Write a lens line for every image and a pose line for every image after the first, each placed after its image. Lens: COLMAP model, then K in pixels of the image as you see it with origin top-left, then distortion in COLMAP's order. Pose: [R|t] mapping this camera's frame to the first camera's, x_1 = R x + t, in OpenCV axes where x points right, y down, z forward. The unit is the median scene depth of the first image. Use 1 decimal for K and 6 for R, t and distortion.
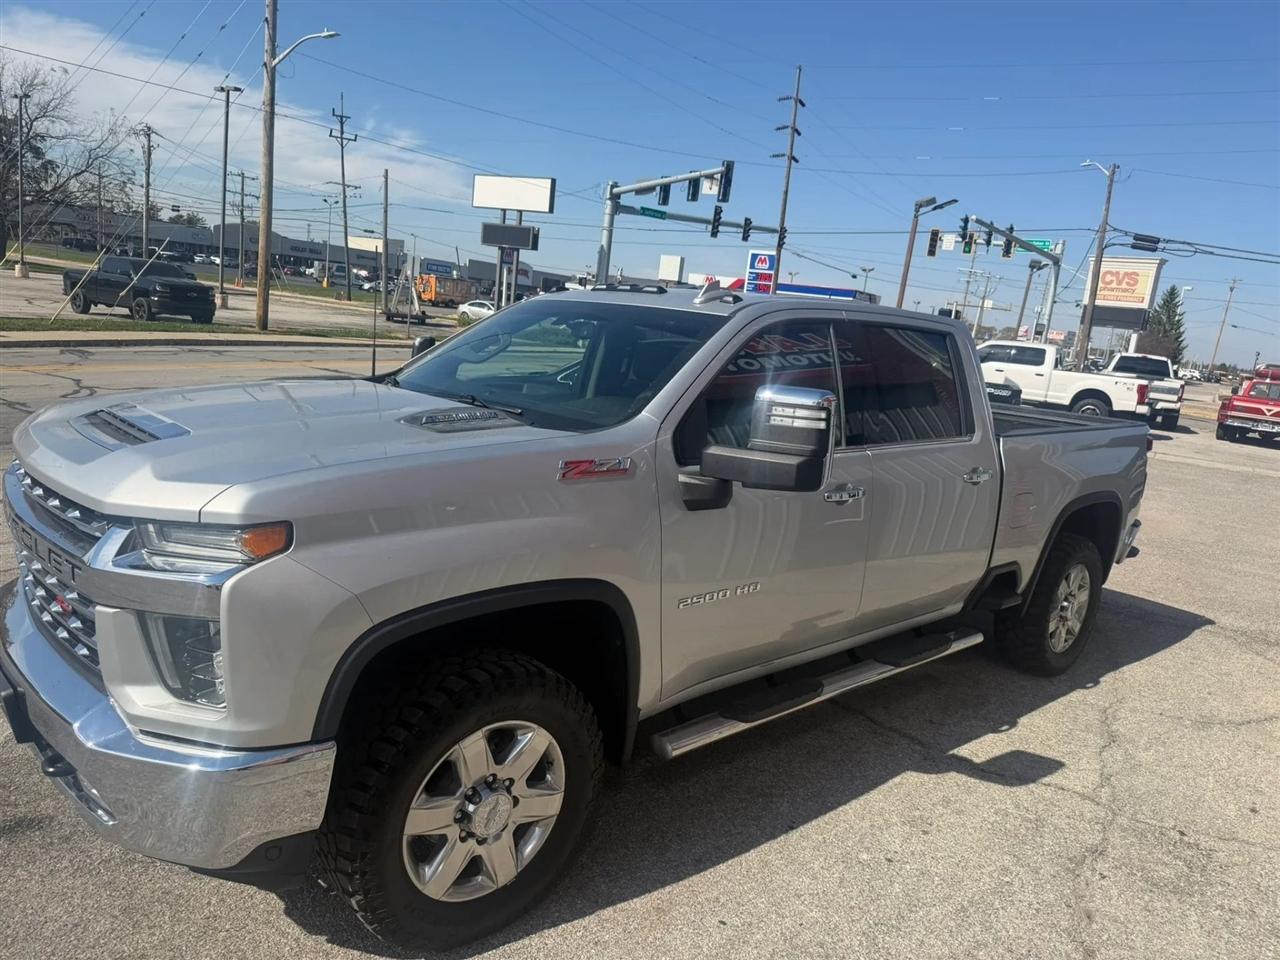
lens RADIAL K [[939.2, 0, 650.5], [0, 939.2, 489.0], [0, 0, 1]] dist [0.006393, -0.014181]
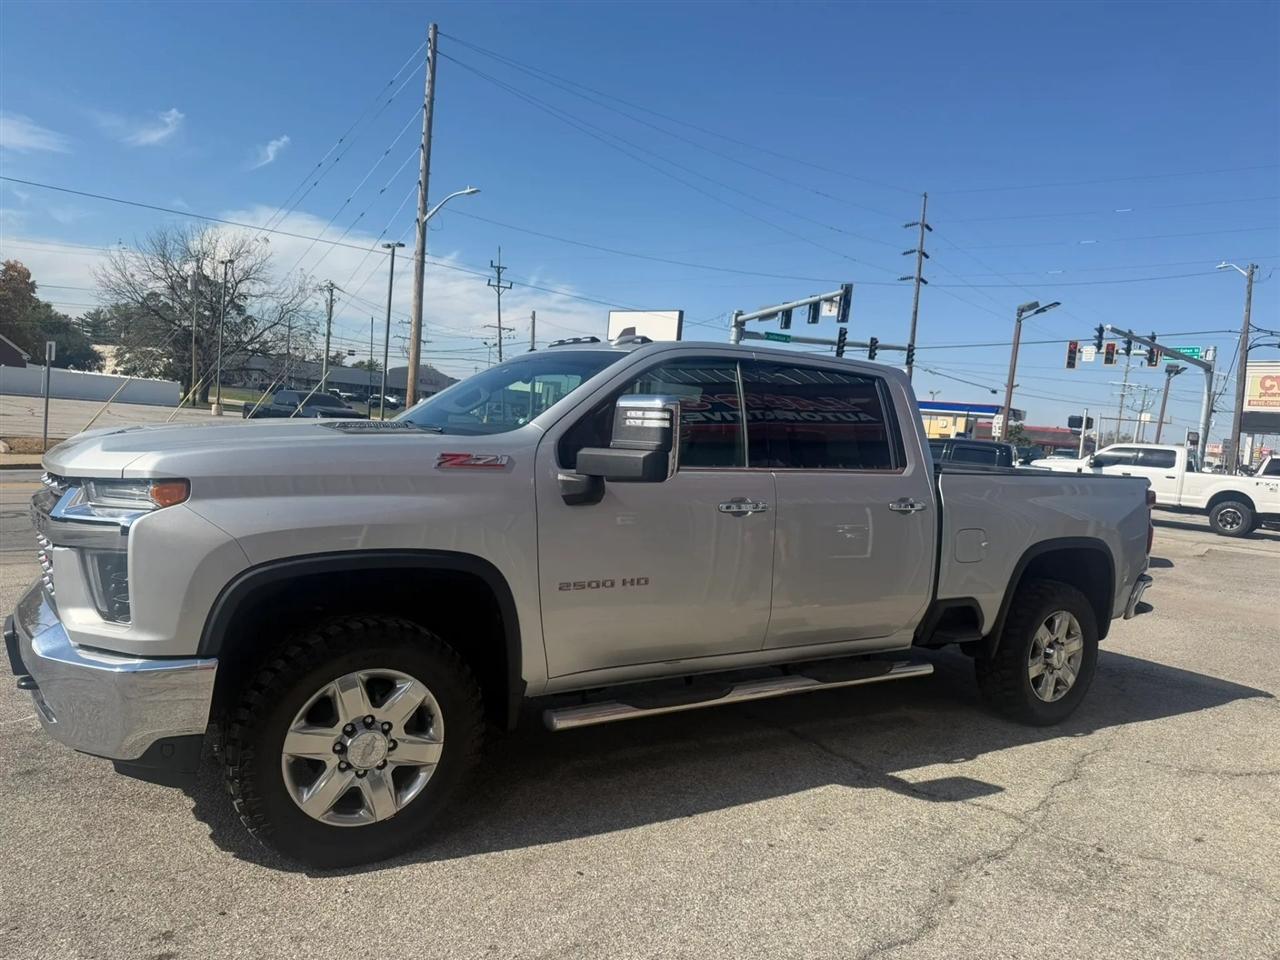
lens RADIAL K [[932.5, 0, 640.0], [0, 932.5, 480.0], [0, 0, 1]] dist [0.022818, -0.035535]
pose [[0.986291, -0.017233, -0.164112, 0.178453], [-0.006271, 0.989899, -0.141634, 0.086261], [0.164895, 0.140721, 0.976221, -0.065035]]
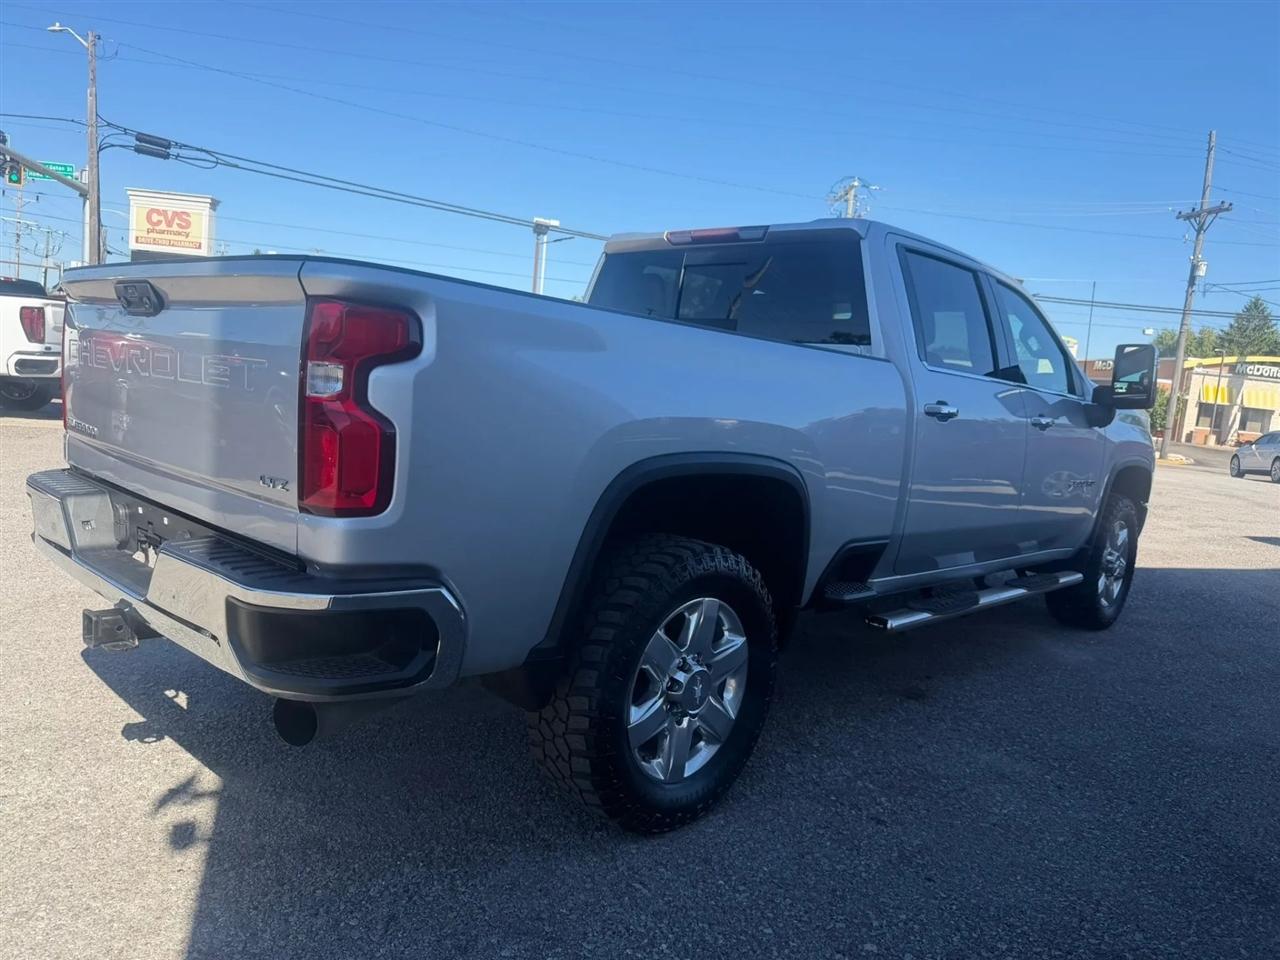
lens RADIAL K [[936.9, 0, 642.9], [0, 936.9, 484.0], [0, 0, 1]] dist [0.022528, -0.036701]
pose [[0.651454, -0.134503, 0.746670, 1.211005], [0.118312, 0.990130, 0.075134, -0.053611], [-0.749406, 0.039394, 0.660938, 1.480022]]
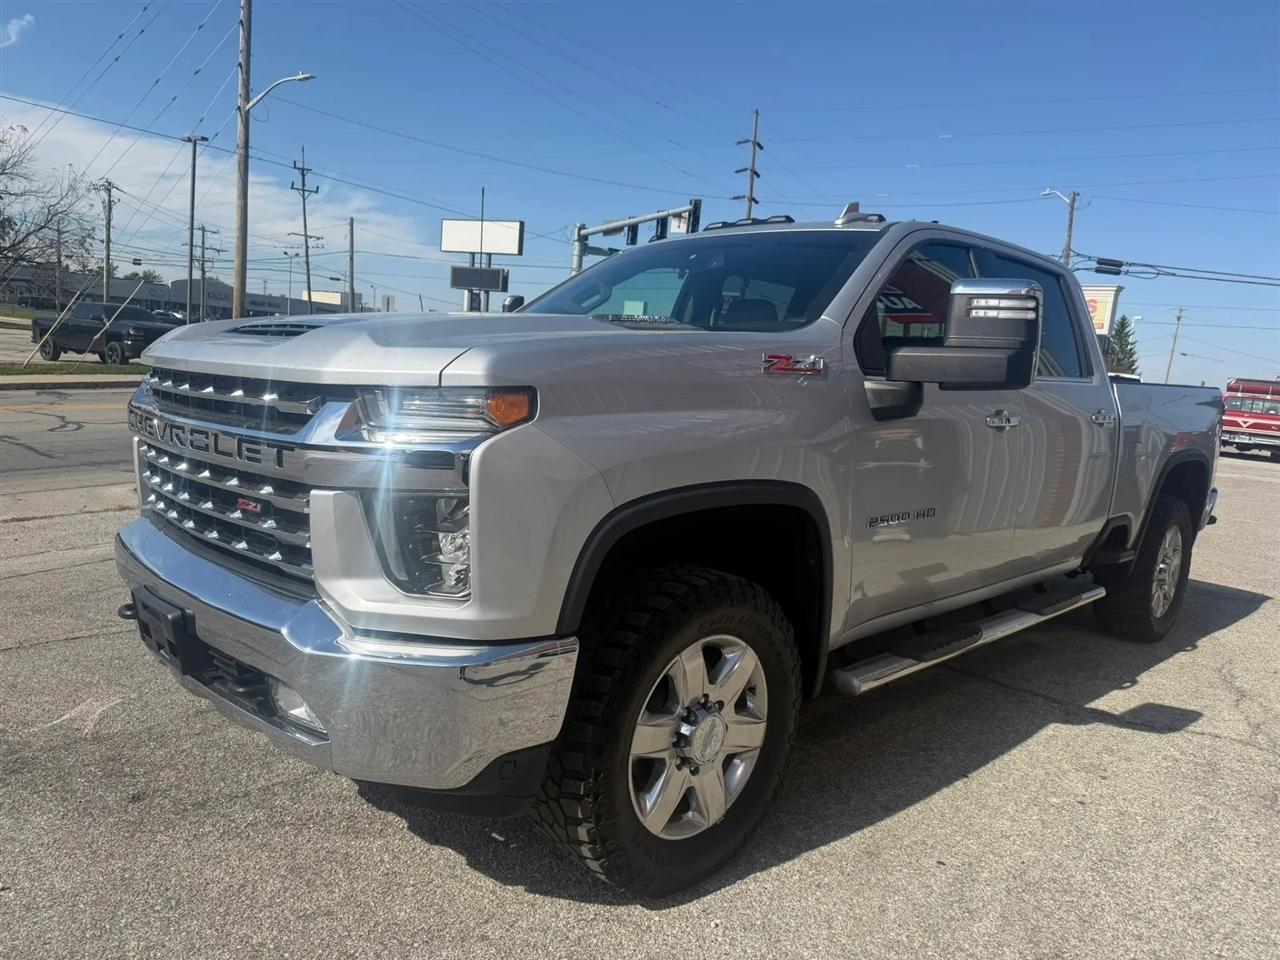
lens RADIAL K [[936.9, 0, 642.9], [0, 936.9, 484.0], [0, 0, 1]] dist [0.022528, -0.036701]
pose [[0.999045, -0.030253, 0.031537, -0.123316], [0.031867, 0.998139, -0.051988, 0.071057], [-0.029906, 0.052943, 0.998150, 0.042296]]
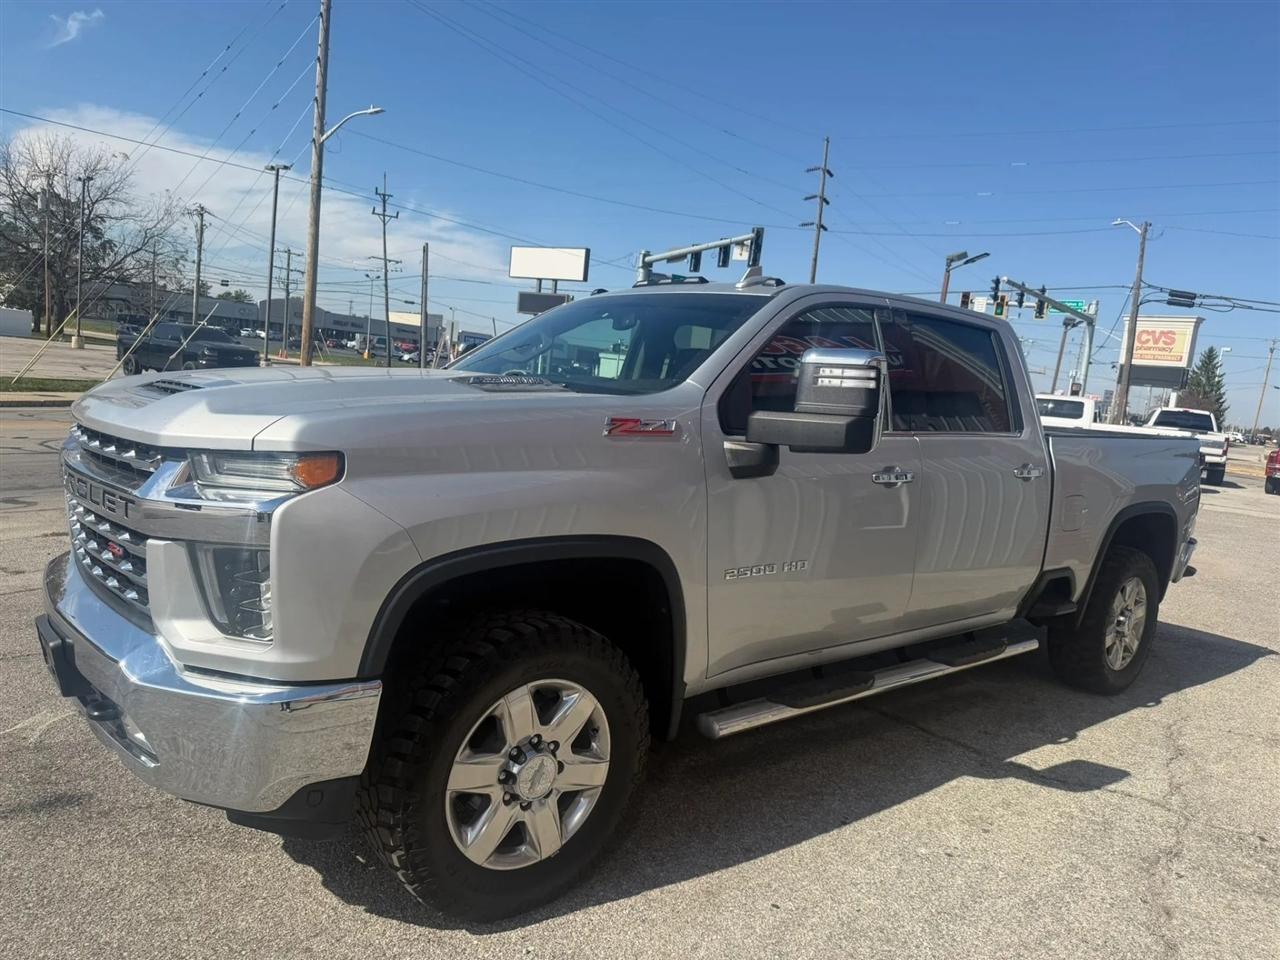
lens RADIAL K [[936.9, 0, 642.9], [0, 936.9, 484.0], [0, 0, 1]] dist [0.022528, -0.036701]
pose [[0.999102, -0.004806, -0.042105, -0.008177], [0.001539, 0.997007, -0.077290, 0.058527], [0.042350, 0.077156, 0.996119, 0.007904]]
